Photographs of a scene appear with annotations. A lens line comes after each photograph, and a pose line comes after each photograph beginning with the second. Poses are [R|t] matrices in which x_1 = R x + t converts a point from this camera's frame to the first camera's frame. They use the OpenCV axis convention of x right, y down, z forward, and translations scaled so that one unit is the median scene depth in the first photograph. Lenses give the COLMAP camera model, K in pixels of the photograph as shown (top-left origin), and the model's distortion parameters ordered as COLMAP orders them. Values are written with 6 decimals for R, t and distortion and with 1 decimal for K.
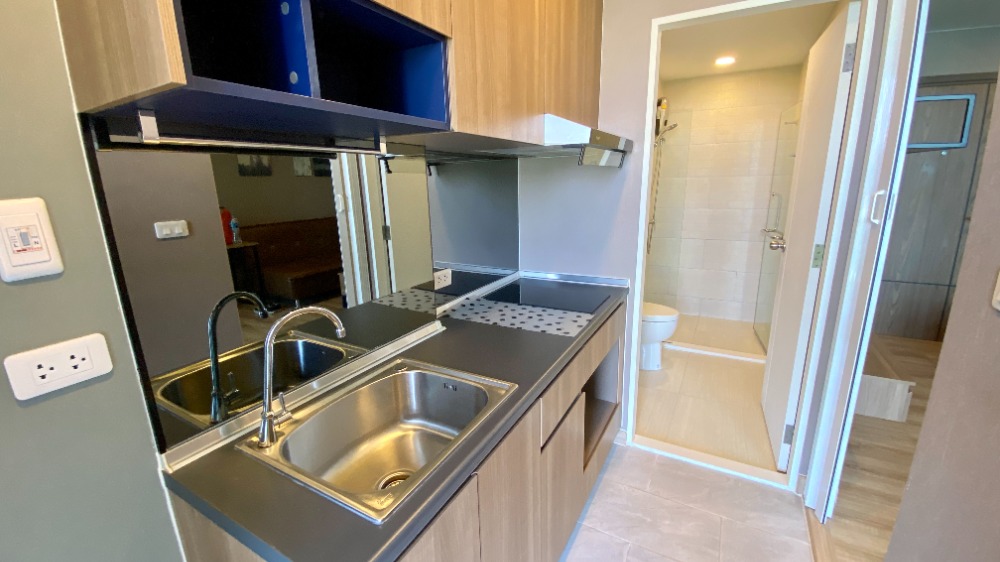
lens RADIAL K [[400.1, 0, 499.0], [0, 400.1, 280.8], [0, 0, 1]] dist [0.022236, -0.023358]
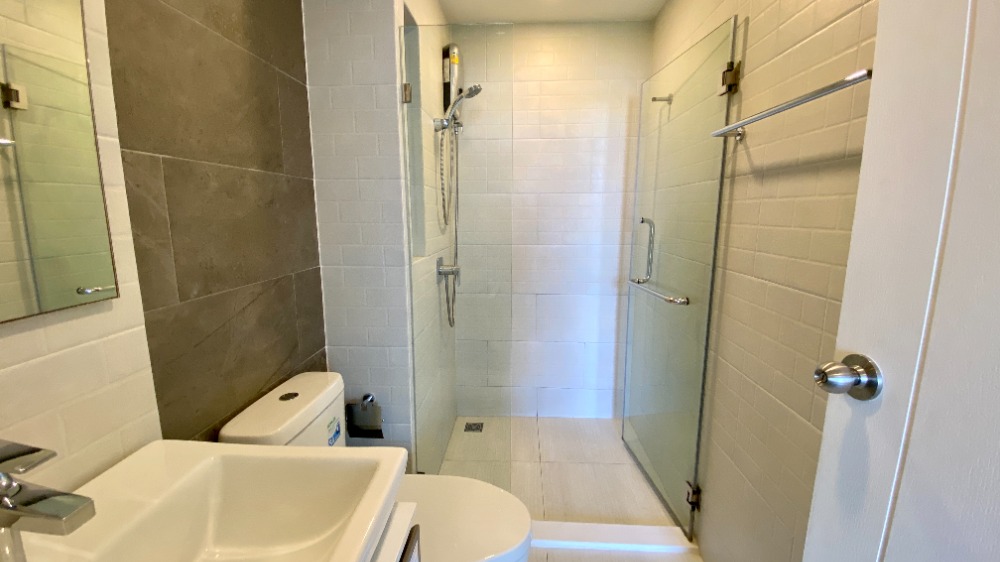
lens RADIAL K [[400.1, 0, 499.0], [0, 400.1, 280.8], [0, 0, 1]] dist [0.022236, -0.023358]
pose [[0.901681, -0.056001, 0.428761, 0.215604], [0.091482, 0.993838, -0.062580, -0.100160], [-0.422615, 0.095651, 0.901248, 0.516695]]
